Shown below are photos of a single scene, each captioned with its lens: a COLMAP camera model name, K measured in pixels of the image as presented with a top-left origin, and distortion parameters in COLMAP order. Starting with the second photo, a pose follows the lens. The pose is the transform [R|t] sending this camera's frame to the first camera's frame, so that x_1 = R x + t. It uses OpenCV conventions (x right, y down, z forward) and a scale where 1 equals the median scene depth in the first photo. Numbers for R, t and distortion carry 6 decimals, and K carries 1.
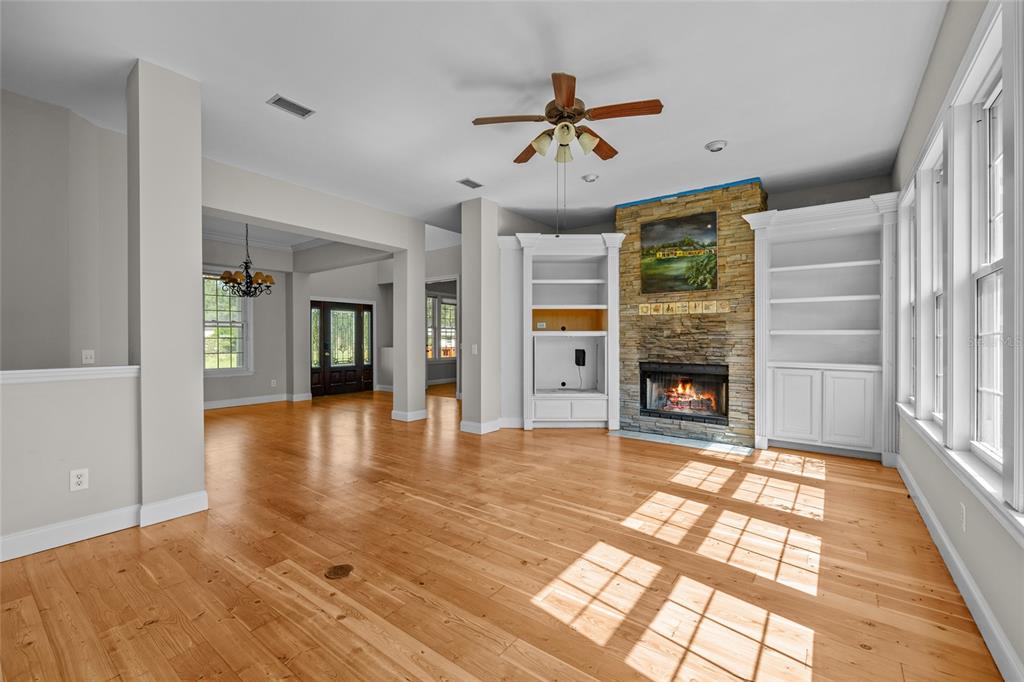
lens RADIAL K [[427.8, 0, 512.0], [0, 427.8, 341.0], [0, 0, 1]] dist [-0.000521, 0.000045]
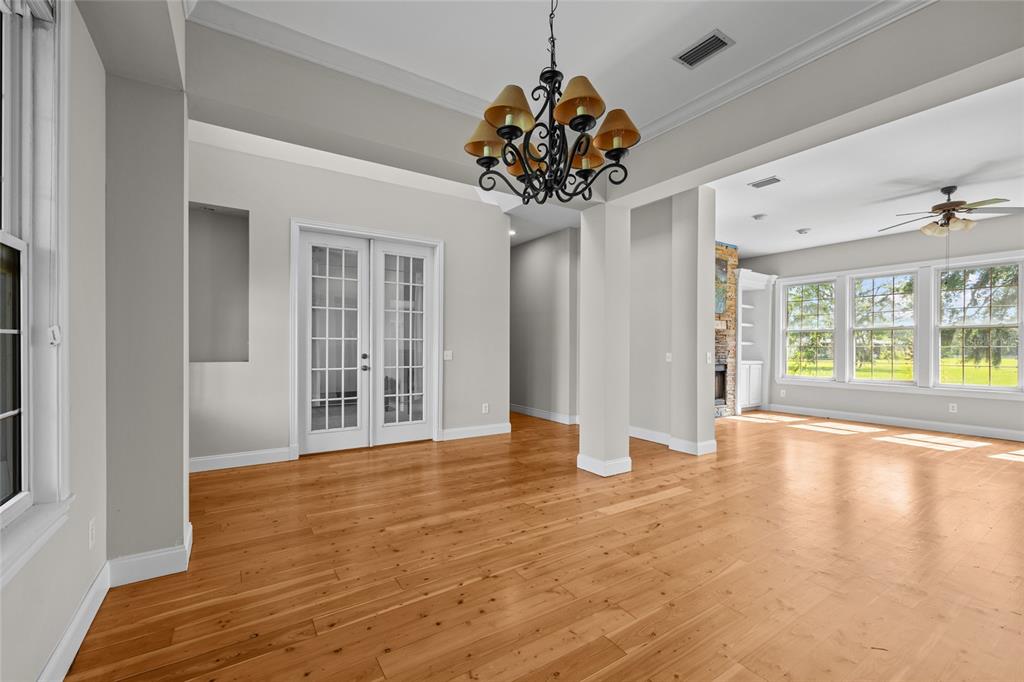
lens RADIAL K [[427.8, 0, 512.0], [0, 427.8, 341.0], [0, 0, 1]] dist [-0.000521, 0.000045]
pose [[0.339211, 0.013864, 0.940608, -0.623571], [-0.004220, 0.999904, -0.013216, -0.001351], [-0.940701, 0.000514, 0.339237, 0.643667]]
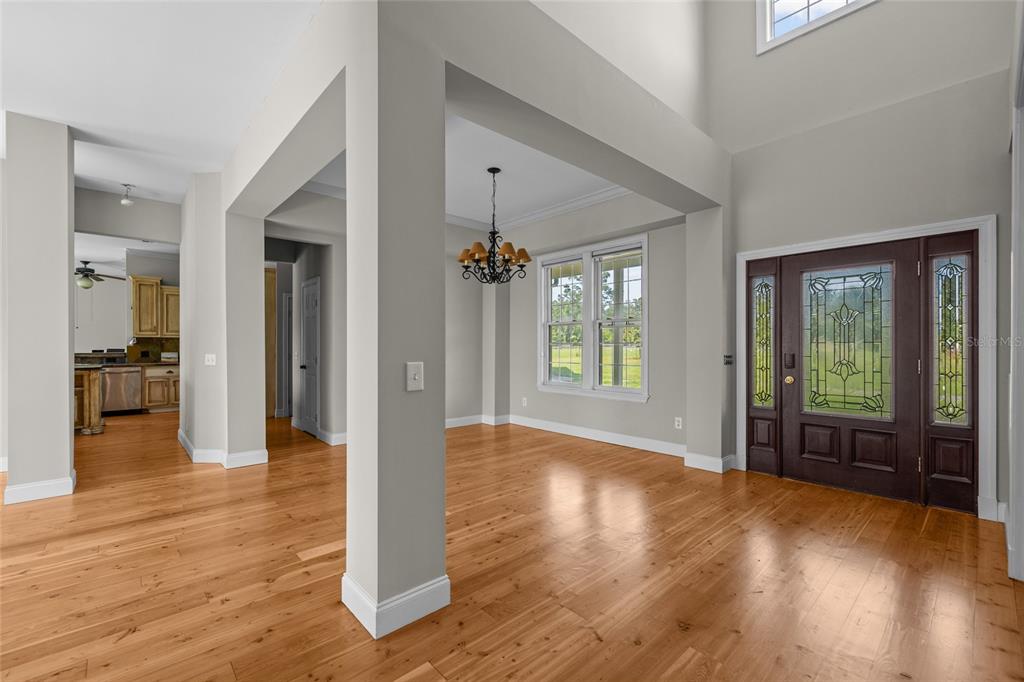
lens RADIAL K [[427.8, 0, 512.0], [0, 427.8, 341.0], [0, 0, 1]] dist [-0.000521, 0.000045]
pose [[-0.183702, -0.008127, -0.982948, 0.032704], [-0.003816, 0.999964, -0.007554, -0.003426], [0.982975, 0.002363, -0.183726, 0.801632]]
